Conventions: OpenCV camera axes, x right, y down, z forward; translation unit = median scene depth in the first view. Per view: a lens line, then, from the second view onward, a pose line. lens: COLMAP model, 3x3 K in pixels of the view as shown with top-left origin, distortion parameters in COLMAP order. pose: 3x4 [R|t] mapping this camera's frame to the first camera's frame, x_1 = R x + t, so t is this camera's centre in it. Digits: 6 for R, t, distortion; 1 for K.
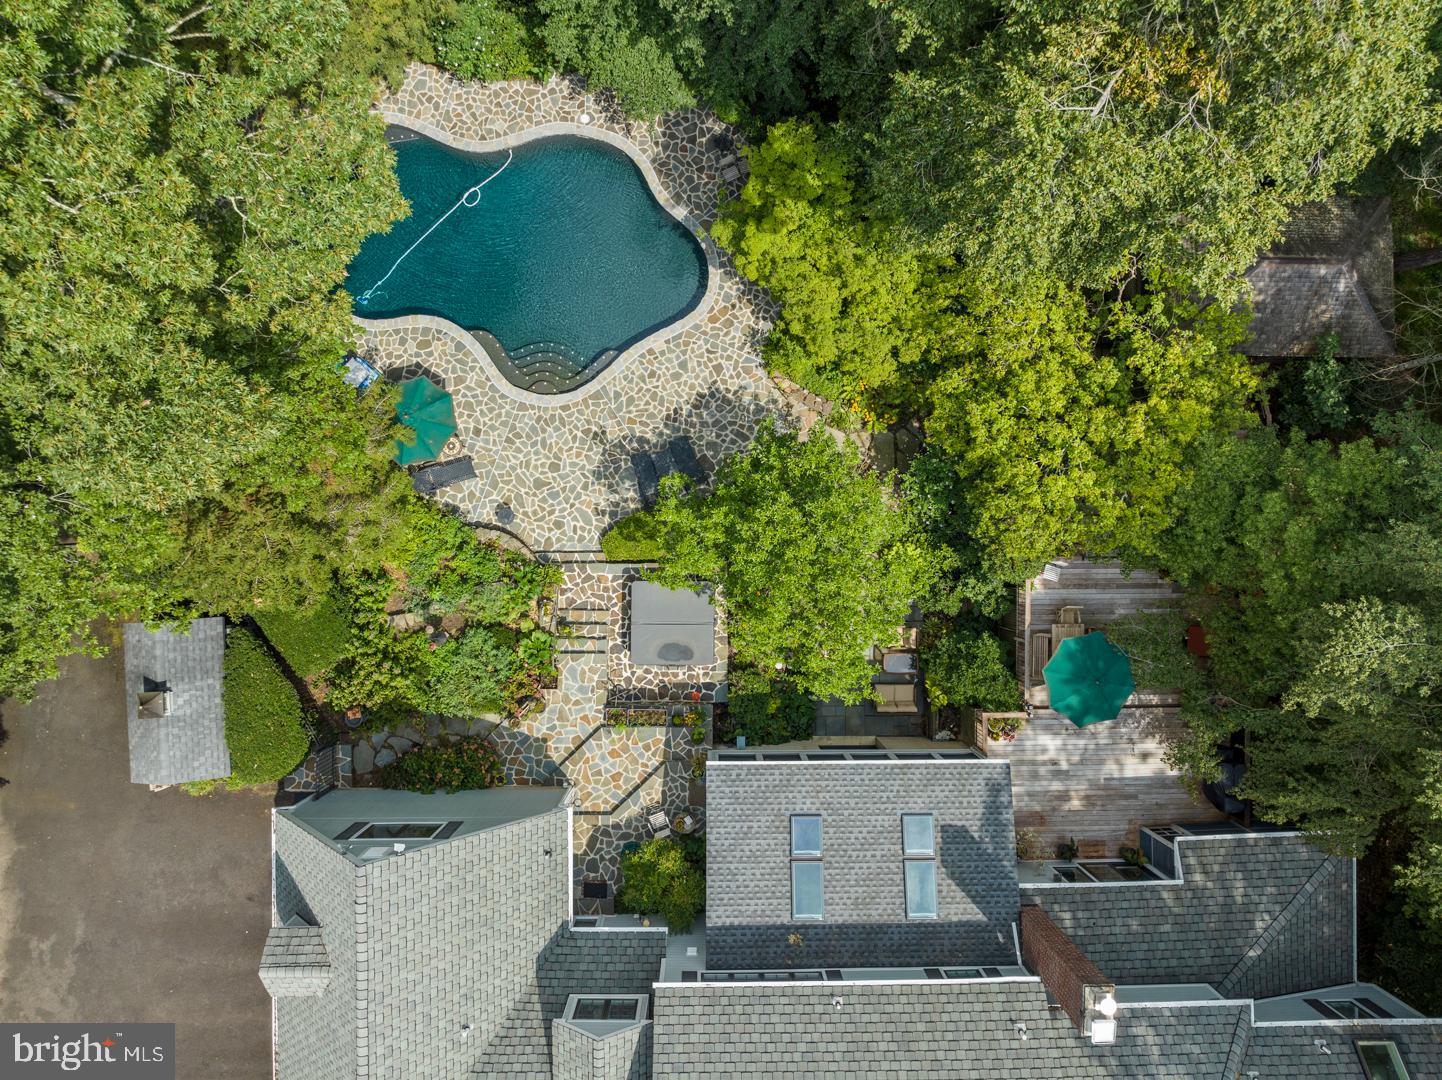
lens RADIAL K [[1000.3, 0, 721.0], [0, 1000.3, 540.0], [0, 0, 1]] dist [-0.027402, 0.002713]
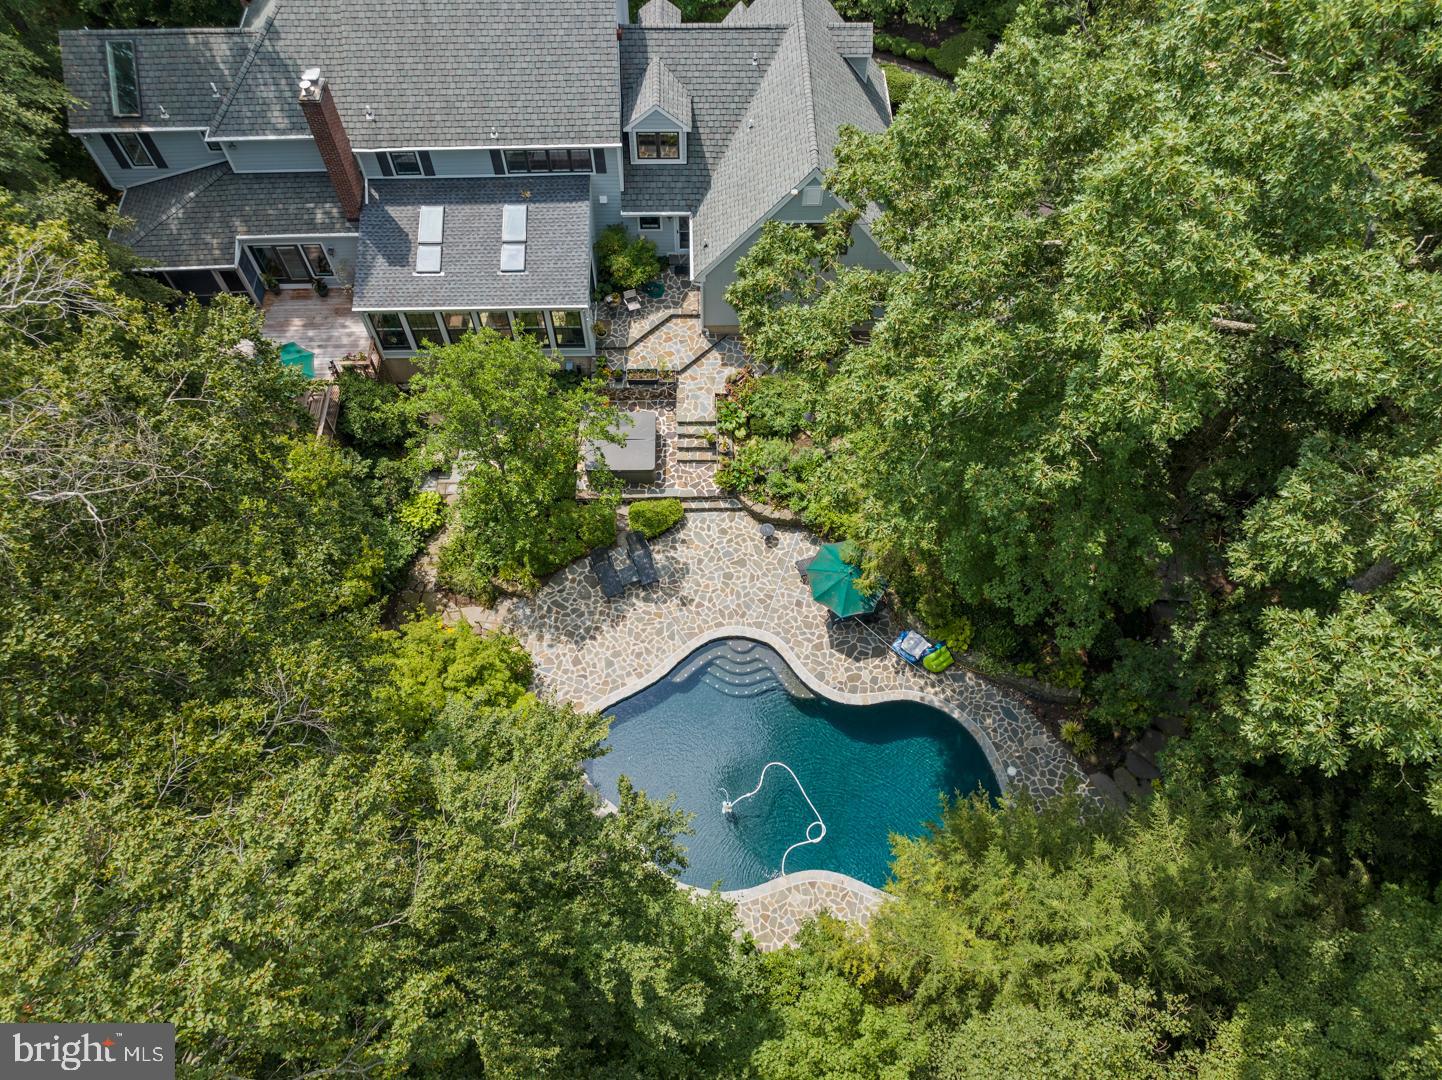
lens RADIAL K [[1000.3, 0, 721.0], [0, 1000.3, 540.0], [0, 0, 1]] dist [-0.027402, 0.002713]
pose [[-0.999299, 0.005629, -0.036998, -0.119476], [-0.022735, -0.876604, 0.480675, -0.580332], [-0.029727, 0.481180, 0.876118, 0.002908]]
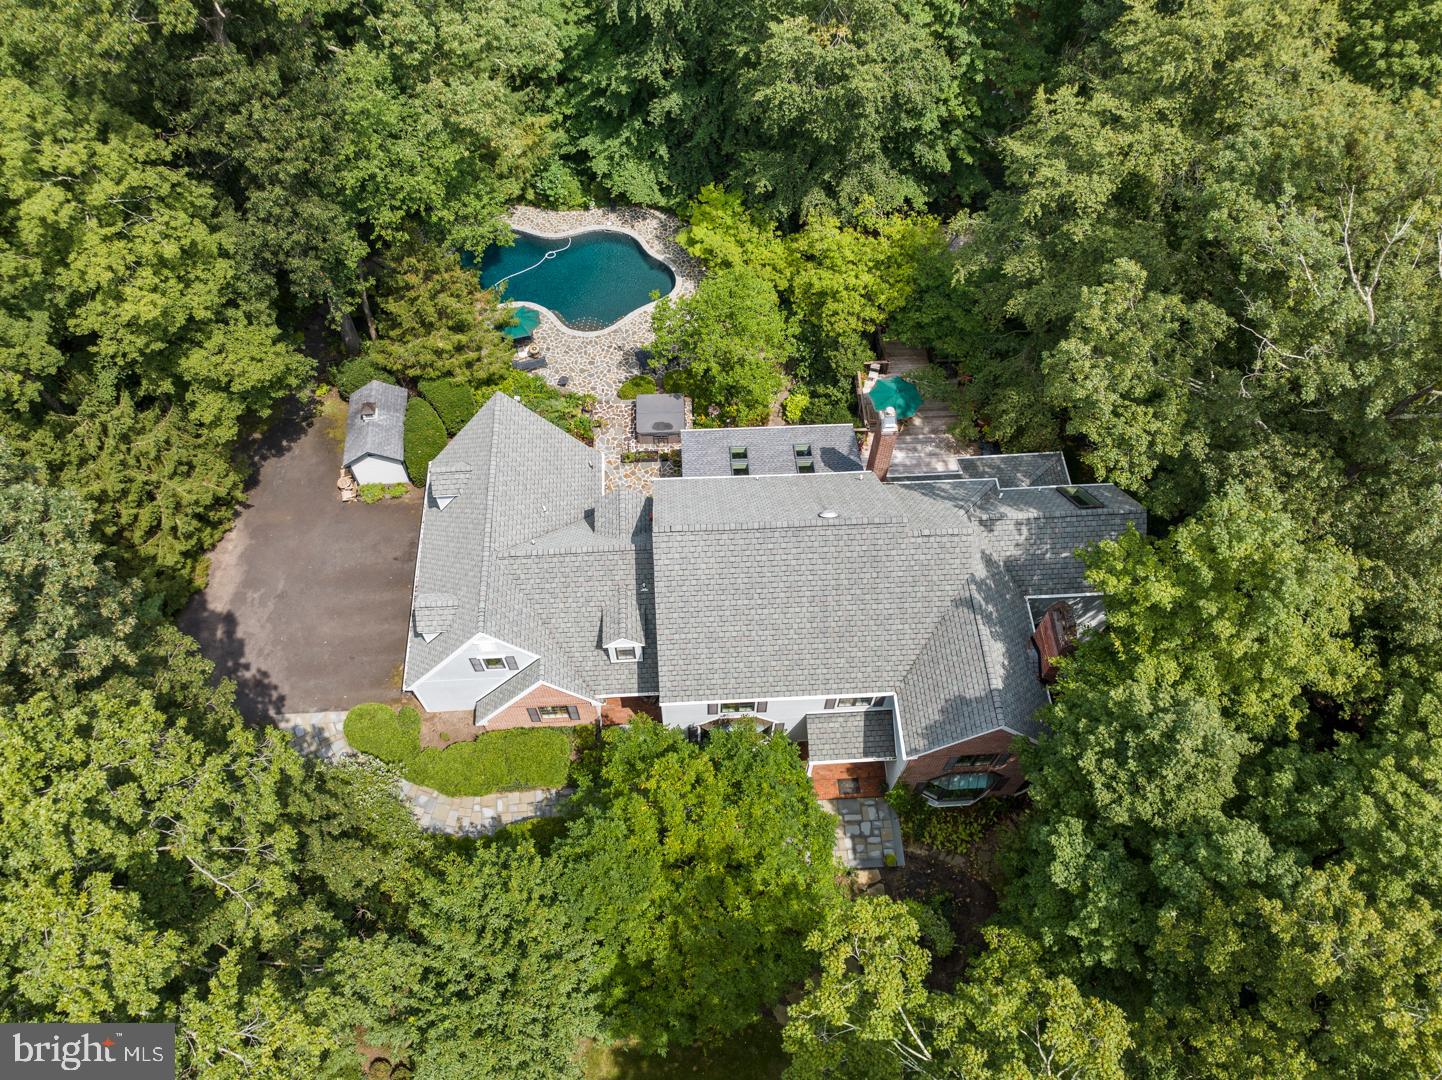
lens RADIAL K [[1000.3, 0, 721.0], [0, 1000.3, 540.0], [0, 0, 1]] dist [-0.027402, 0.002713]
pose [[0.998602, -0.047527, 0.023136, 0.005320], [0.052717, 0.863405, -0.501750, 1.101393], [0.003871, 0.502269, 0.864703, -0.365370]]
